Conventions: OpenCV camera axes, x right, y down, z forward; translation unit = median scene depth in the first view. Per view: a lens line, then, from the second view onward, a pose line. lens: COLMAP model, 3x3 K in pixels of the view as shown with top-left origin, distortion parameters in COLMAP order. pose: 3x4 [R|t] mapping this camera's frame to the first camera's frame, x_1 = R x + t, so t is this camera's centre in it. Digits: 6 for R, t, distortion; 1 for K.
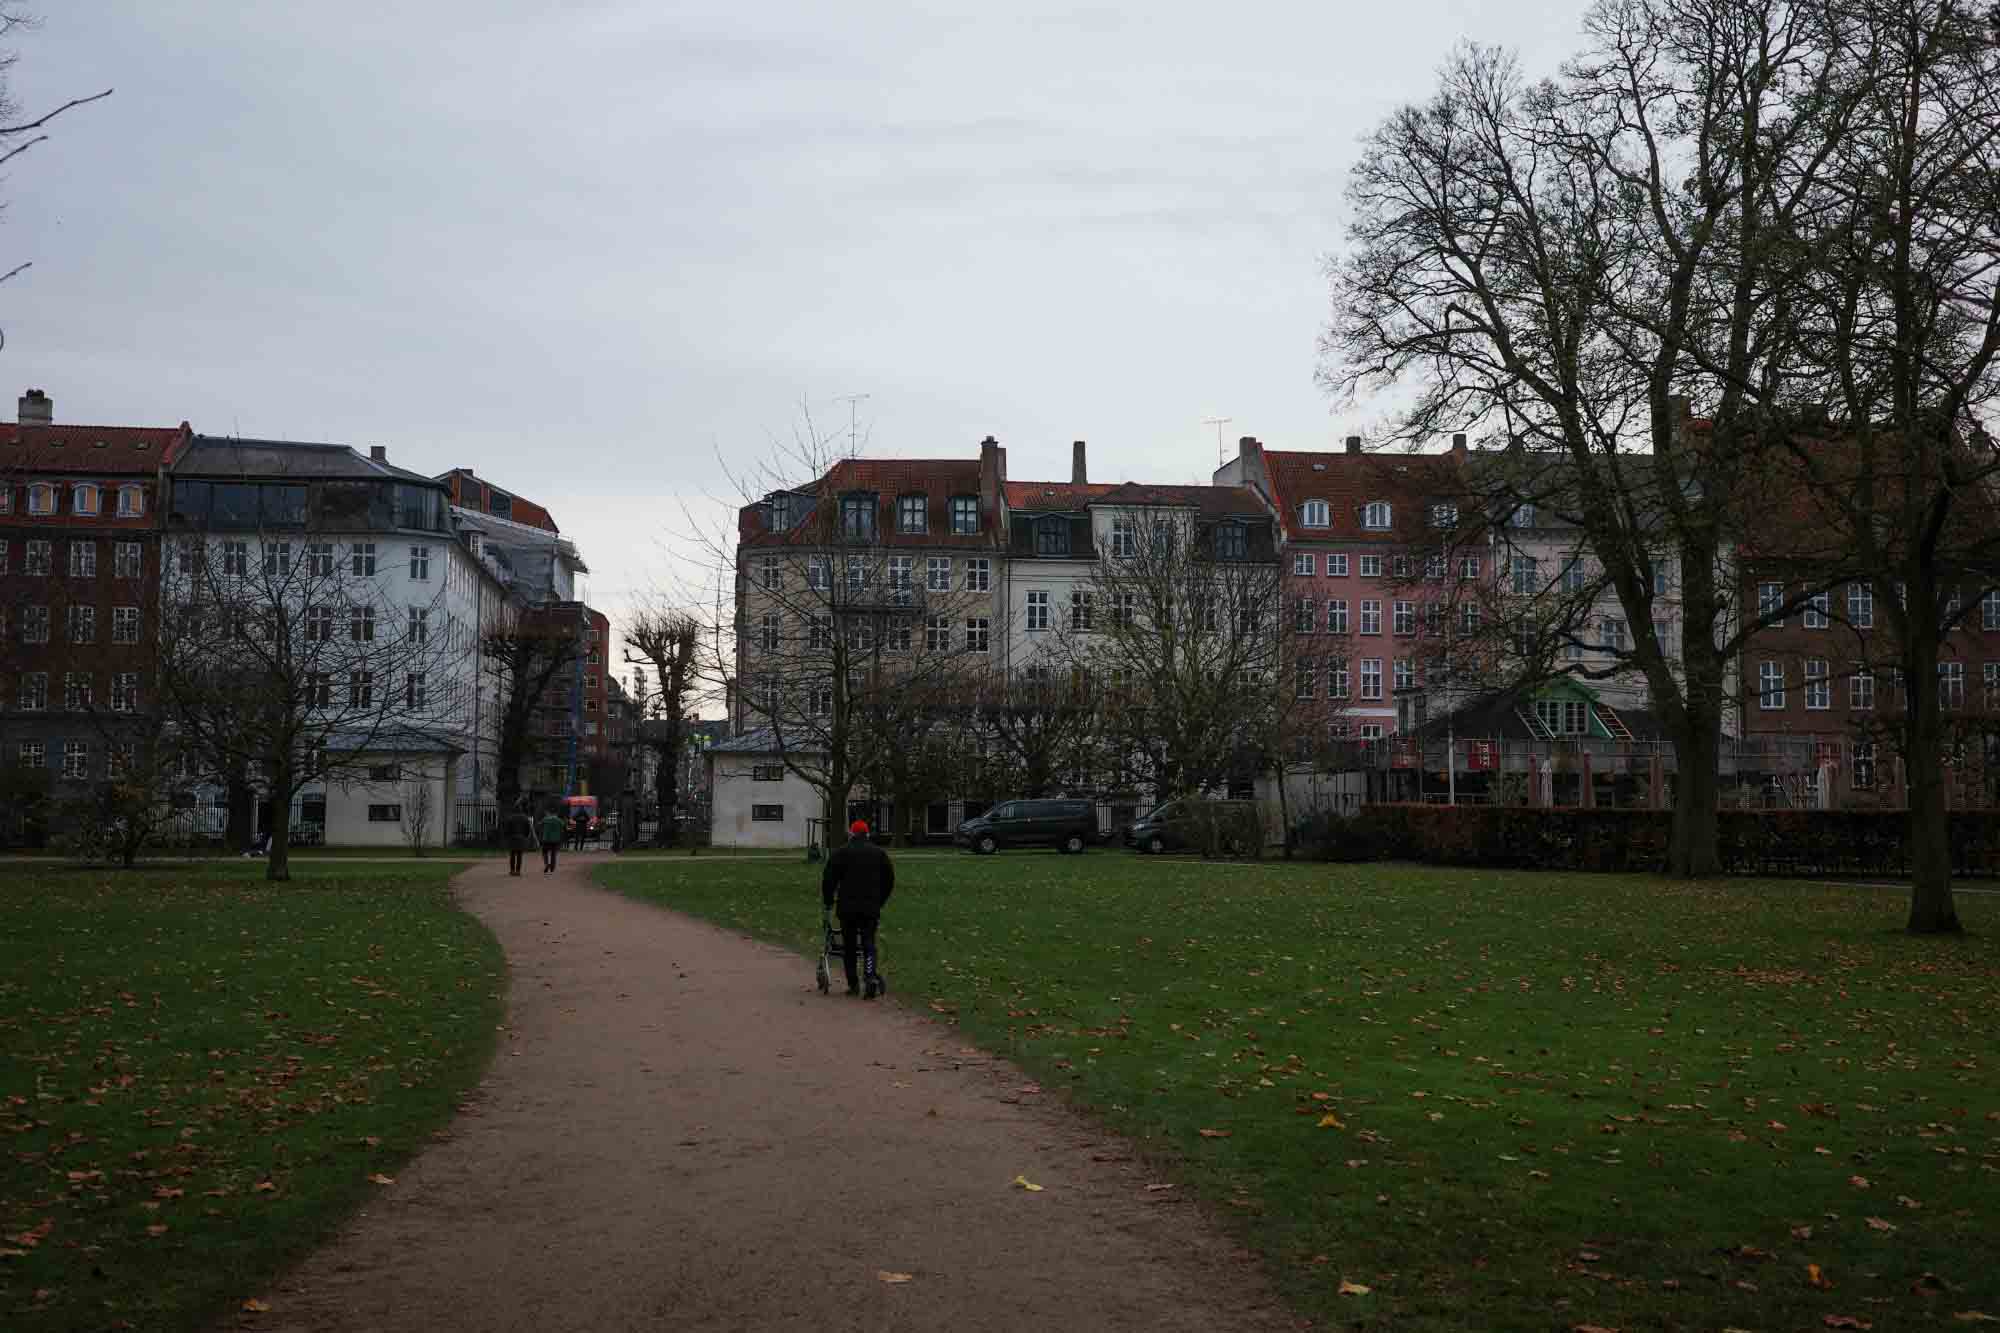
lens RADIAL K [[2256.8, 0, 999.9], [0, 2256.8, 668.1], [0, 0, 1]] dist [0.025246, 0.000000]
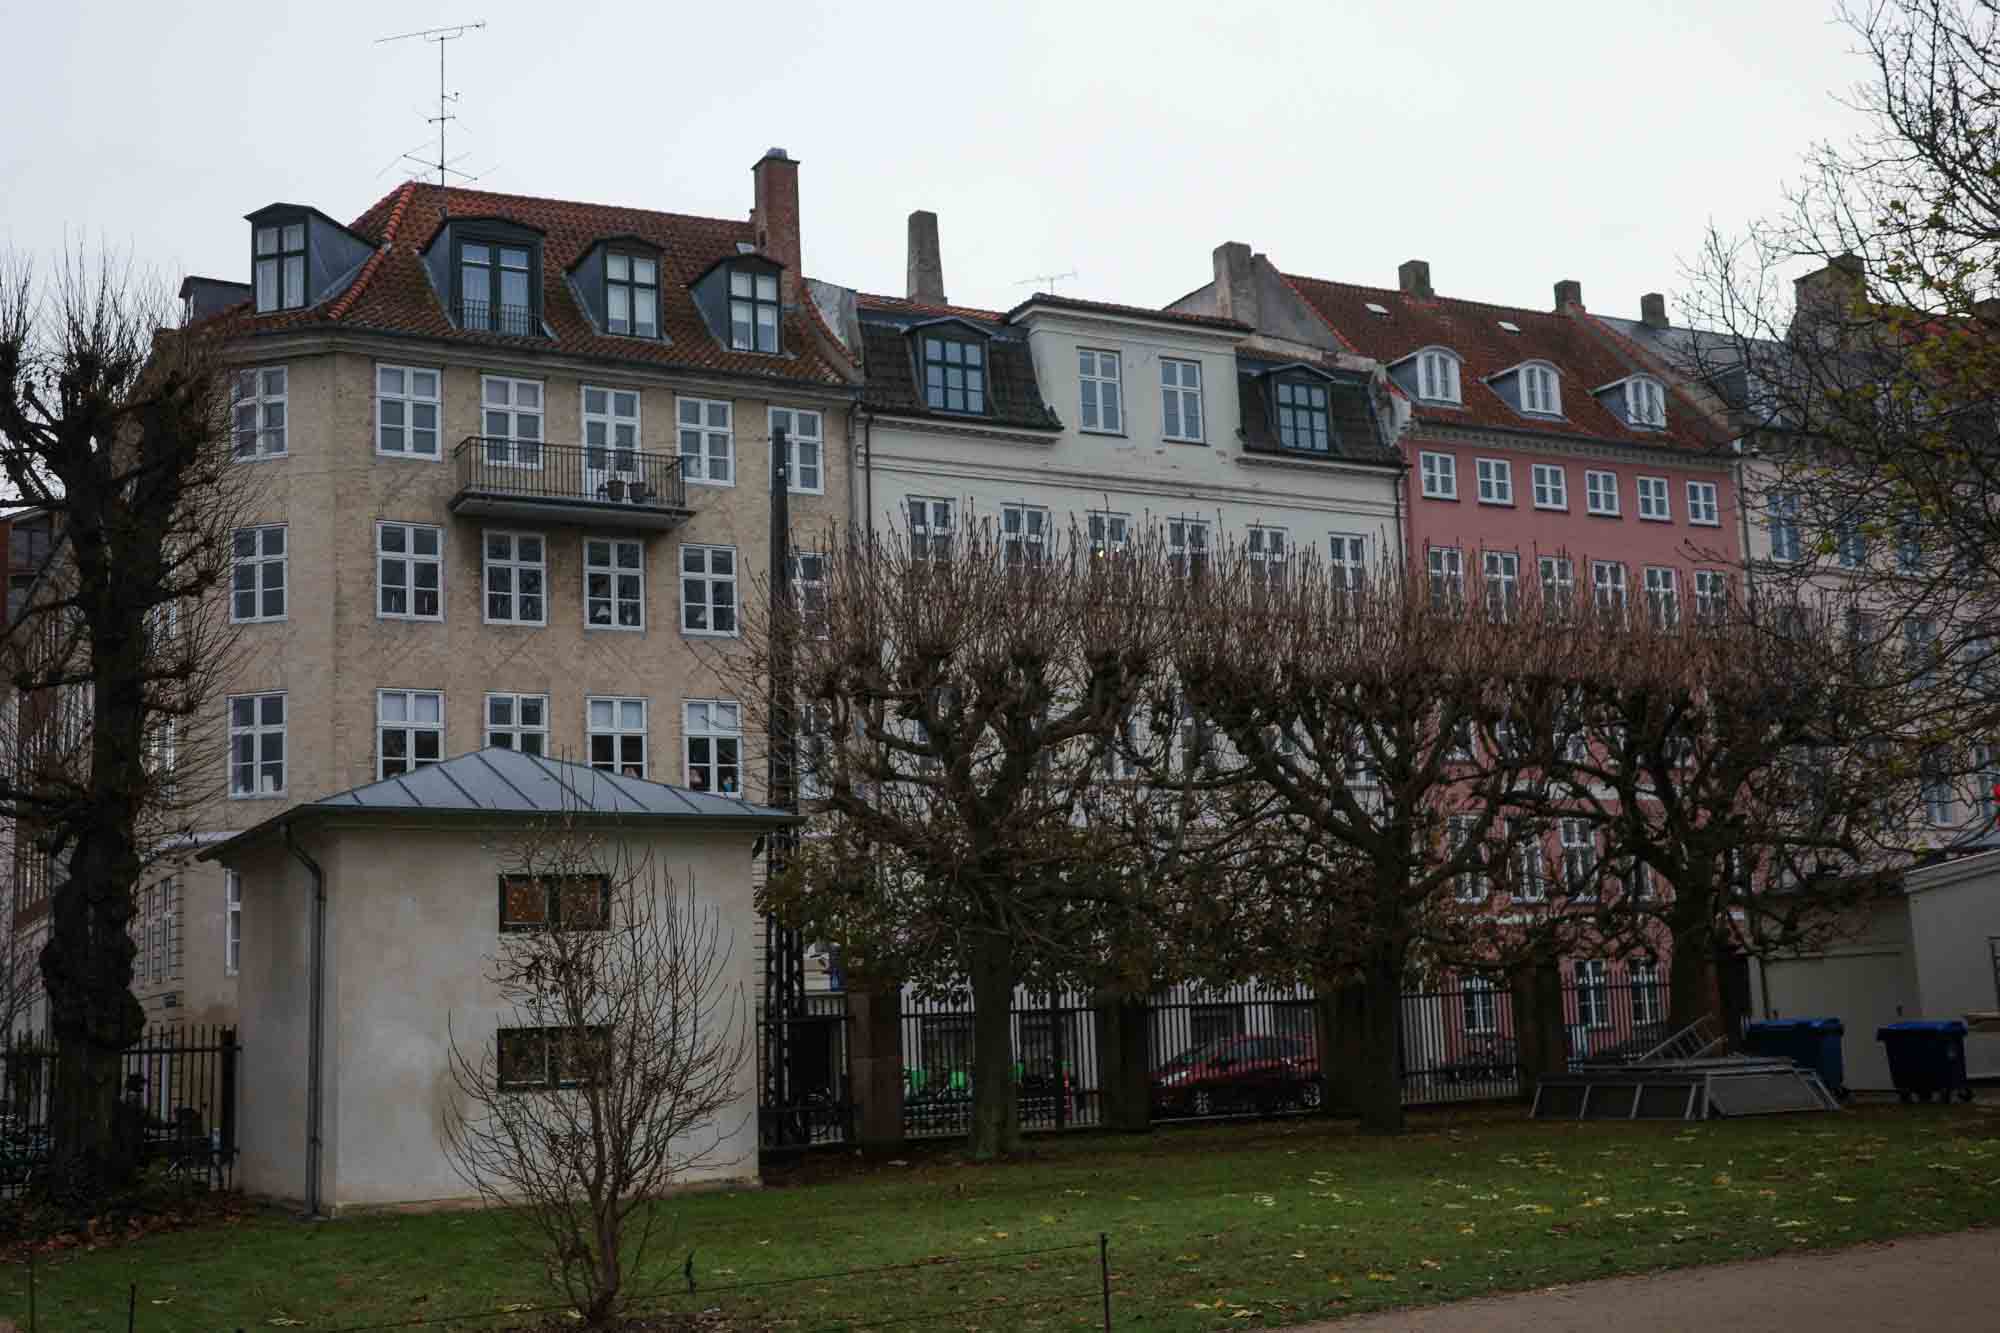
lens RADIAL K [[2256.8, 0, 1000.4], [0, 2256.8, 665.4], [0, 0, 1]] dist [0.025246, 0.000000]
pose [[0.929563, 0.010535, 0.368513, -0.123009], [0.029503, 0.994260, -0.102842, 0.039142], [-0.367481, 0.106470, 0.923916, 0.614434]]
